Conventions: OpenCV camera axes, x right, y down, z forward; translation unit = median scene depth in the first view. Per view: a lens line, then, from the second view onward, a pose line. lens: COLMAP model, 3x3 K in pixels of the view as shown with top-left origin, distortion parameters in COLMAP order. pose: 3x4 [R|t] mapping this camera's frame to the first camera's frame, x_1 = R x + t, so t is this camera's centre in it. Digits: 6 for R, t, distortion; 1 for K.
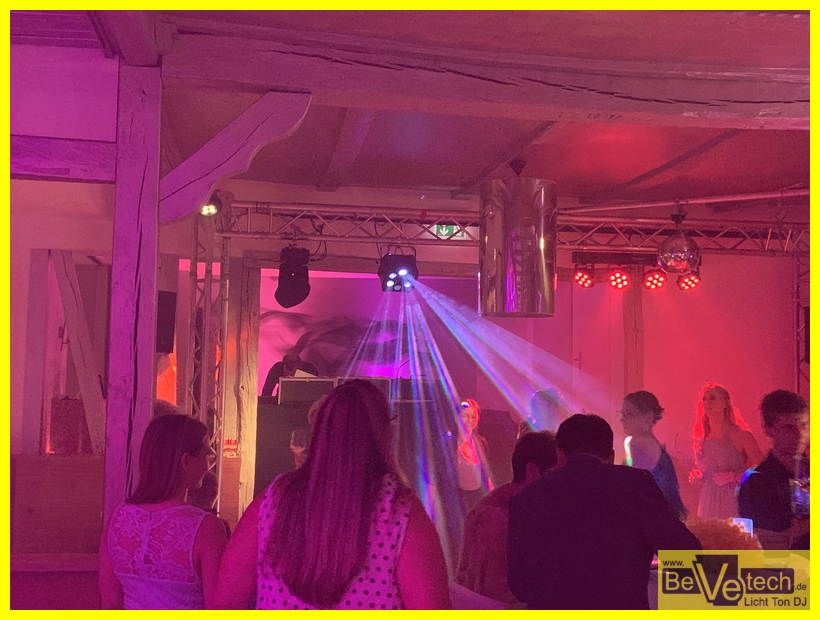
lens RADIAL K [[1143.4, 0, 410.0], [0, 1143.4, 310.0], [0, 0, 1]] dist [0.079313, 0.005243]
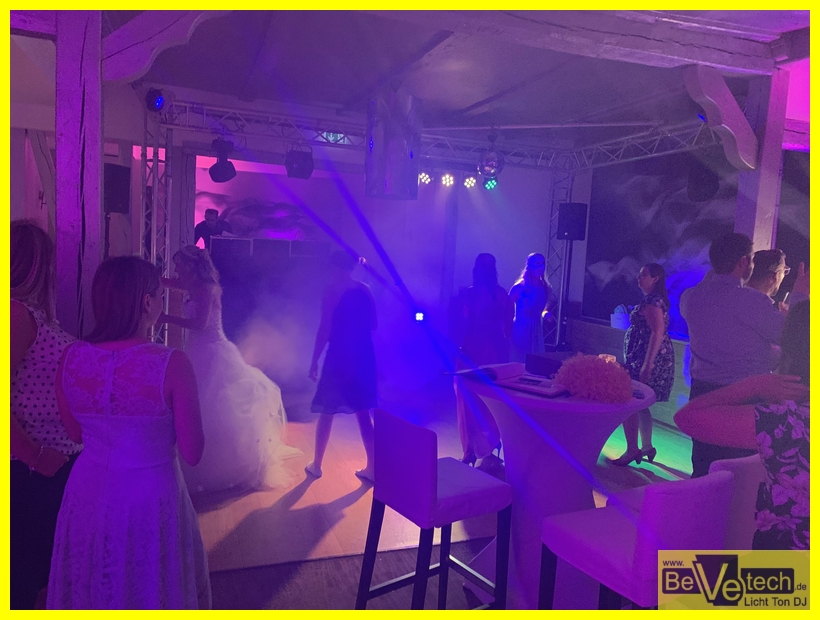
lens RADIAL K [[610.5, 0, 396.6], [0, 610.5, 305.7], [0, 0, 1]] dist [0.052288, -0.001313]
pose [[0.980818, 0.019746, 0.193925, -0.035005], [-0.049705, 0.987304, 0.150862, 0.018915], [-0.188484, -0.157608, 0.969347, 0.214224]]
